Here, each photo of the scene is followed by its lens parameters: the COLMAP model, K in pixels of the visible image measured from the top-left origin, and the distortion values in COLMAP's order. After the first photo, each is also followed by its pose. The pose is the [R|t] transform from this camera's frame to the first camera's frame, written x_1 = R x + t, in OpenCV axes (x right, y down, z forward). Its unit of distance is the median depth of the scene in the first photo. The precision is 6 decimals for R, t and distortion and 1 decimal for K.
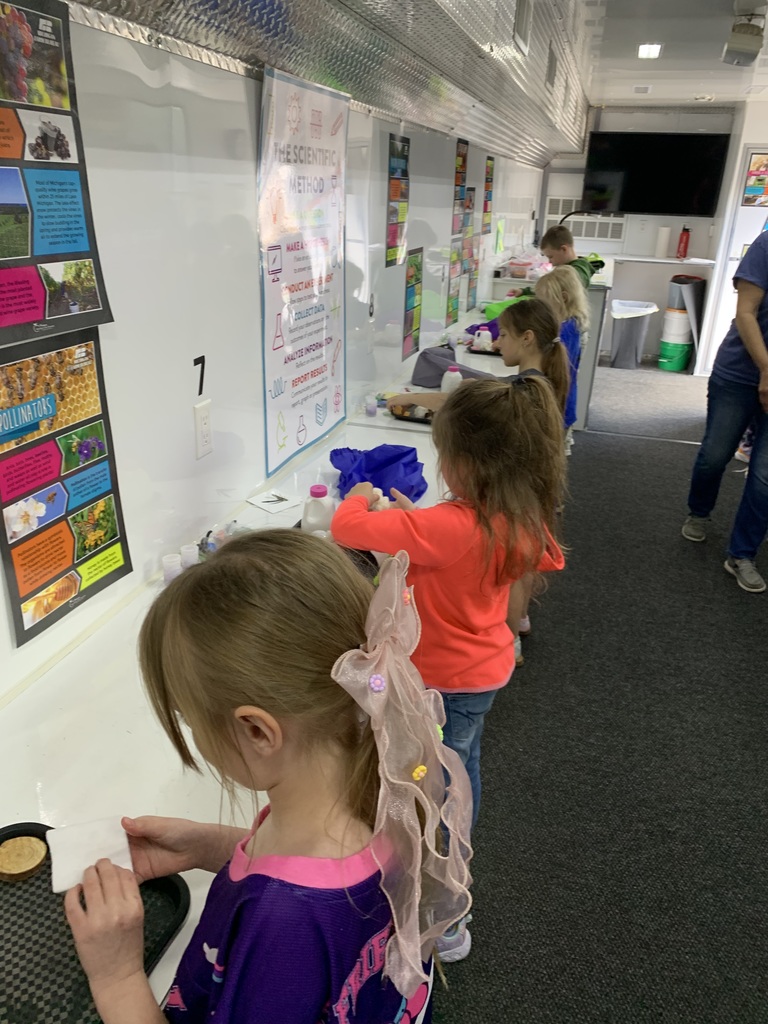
lens RADIAL K [[779.3, 0, 384.0], [0, 779.3, 512.0], [0, 0, 1]] dist [0.002554, -0.007678]
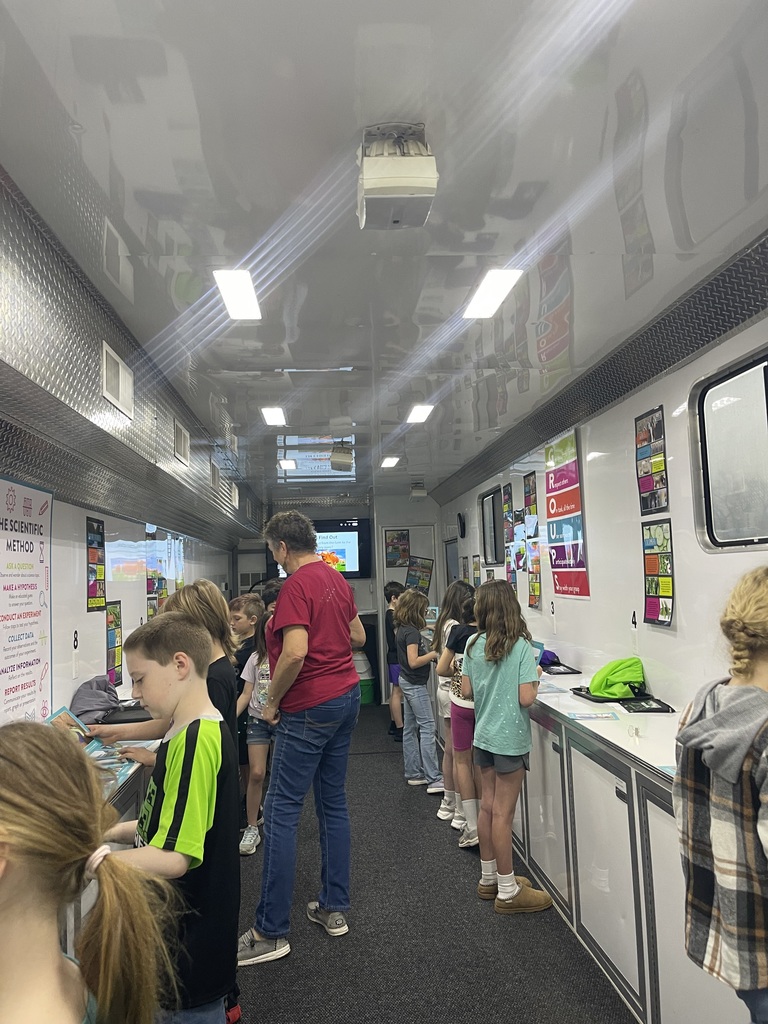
lens RADIAL K [[757.6, 0, 384.0], [0, 757.6, 512.0], [0, 0, 1]] dist [0.038873, -0.003776]
pose [[0.932967, -0.035746, 0.358183, 0.014332], [0.196685, 0.884005, -0.424088, 0.162404], [-0.301476, 0.466109, 0.831778, -0.248486]]
